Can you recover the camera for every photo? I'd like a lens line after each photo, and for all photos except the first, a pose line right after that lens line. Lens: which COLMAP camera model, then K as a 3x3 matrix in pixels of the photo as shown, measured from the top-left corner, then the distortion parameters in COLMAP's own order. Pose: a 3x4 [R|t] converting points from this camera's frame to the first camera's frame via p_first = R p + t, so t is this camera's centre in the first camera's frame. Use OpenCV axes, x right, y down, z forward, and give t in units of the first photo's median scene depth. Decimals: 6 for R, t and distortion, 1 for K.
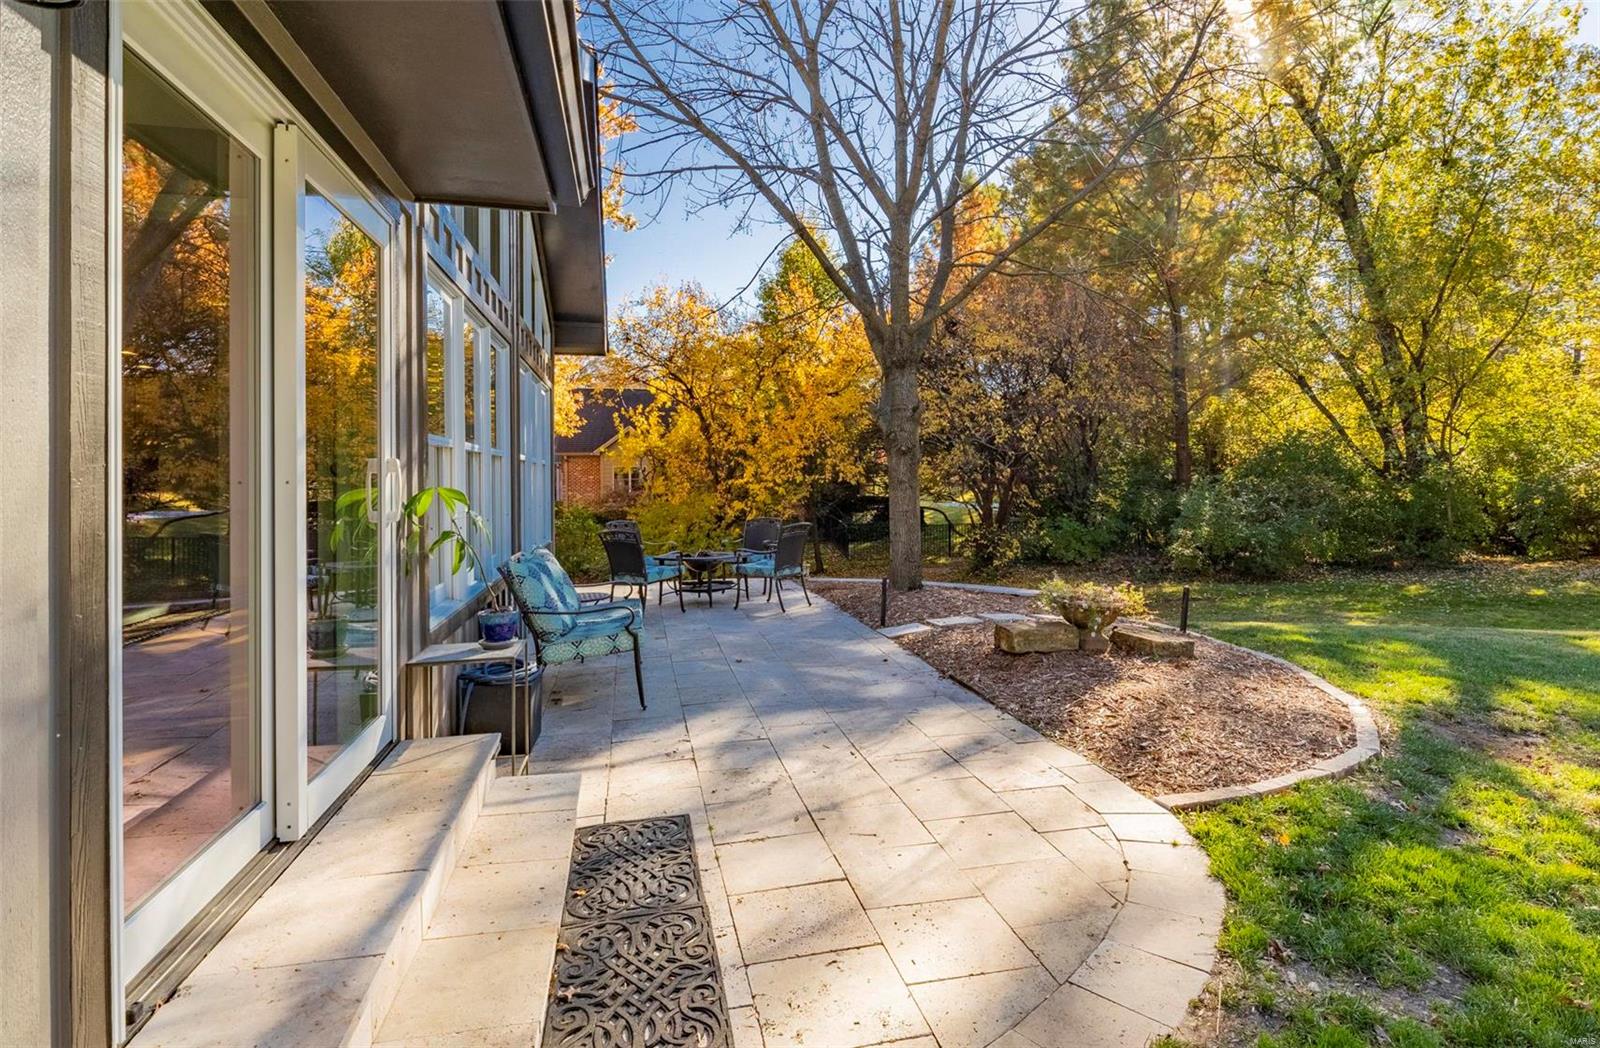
lens RADIAL K [[846.6, 0, 806.4], [0, 846.6, 474.3], [0, 0, 1]] dist [-0.000232, 0.000026]
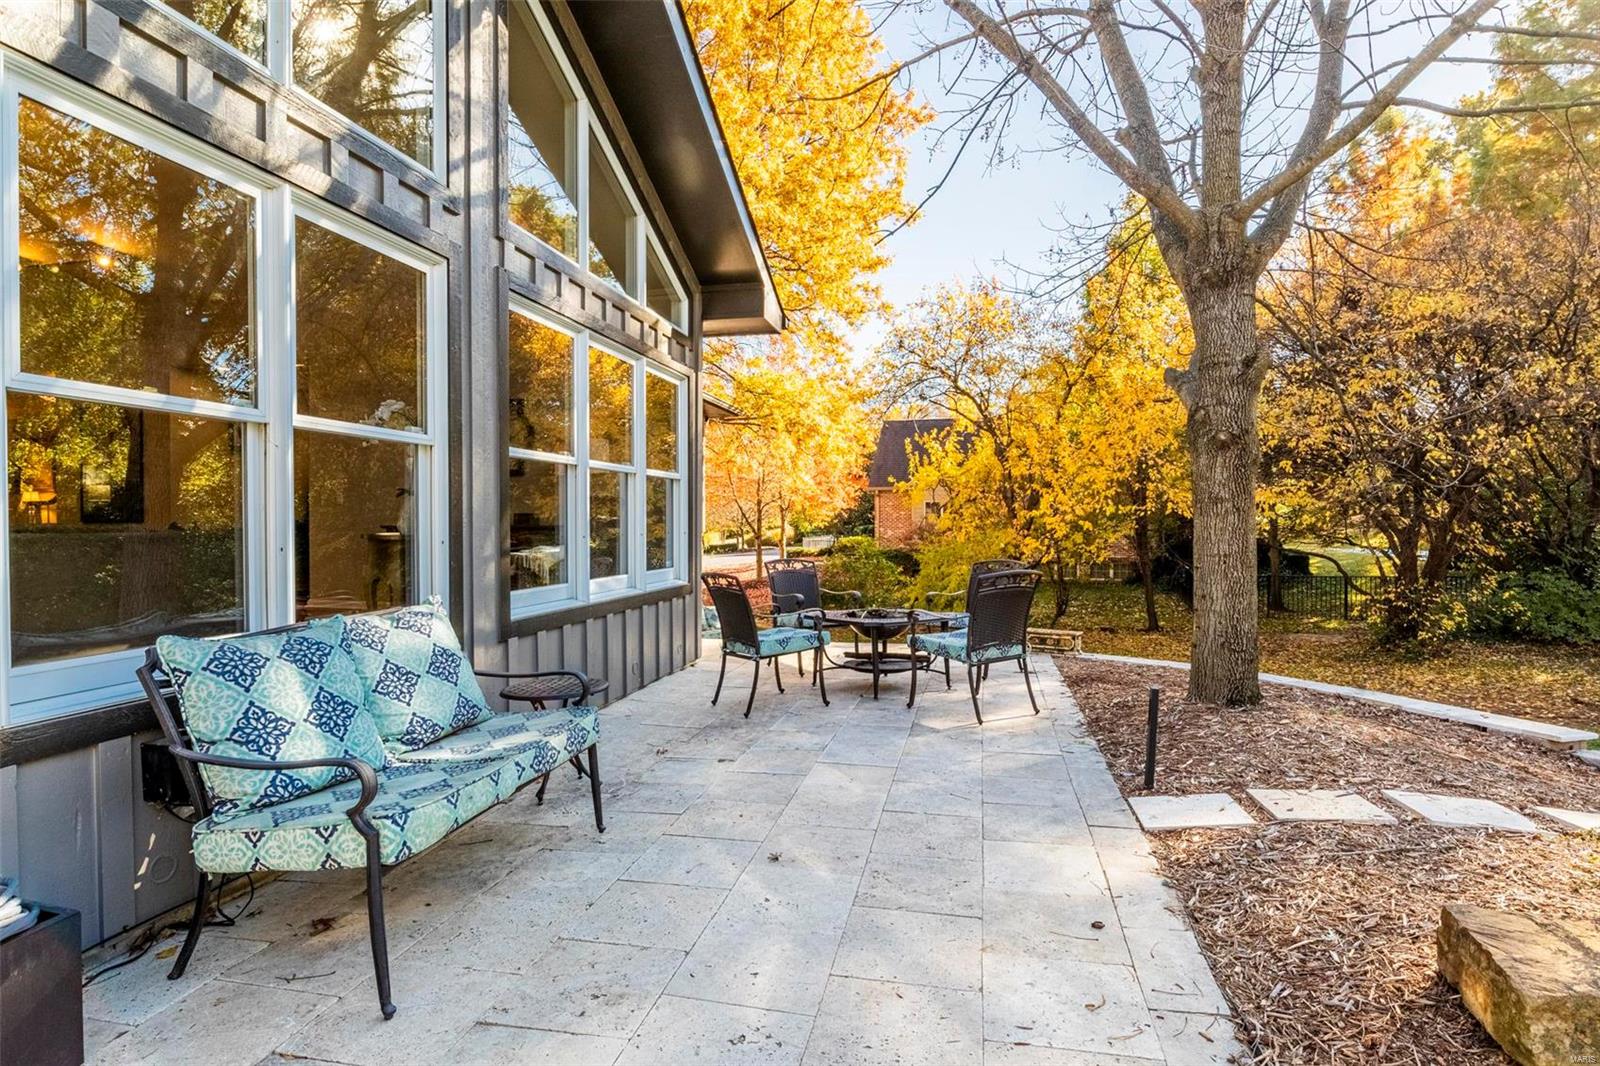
lens RADIAL K [[824.5, 0, 796.7], [0, 824.5, 526.7], [0, 0, 1]] dist [-0.002646, 0.000263]
pose [[0.909821, 0.011971, -0.414829, 0.037369], [-0.005783, 0.999853, 0.016170, 0.008283], [0.414962, -0.012313, 0.909756, 0.179803]]
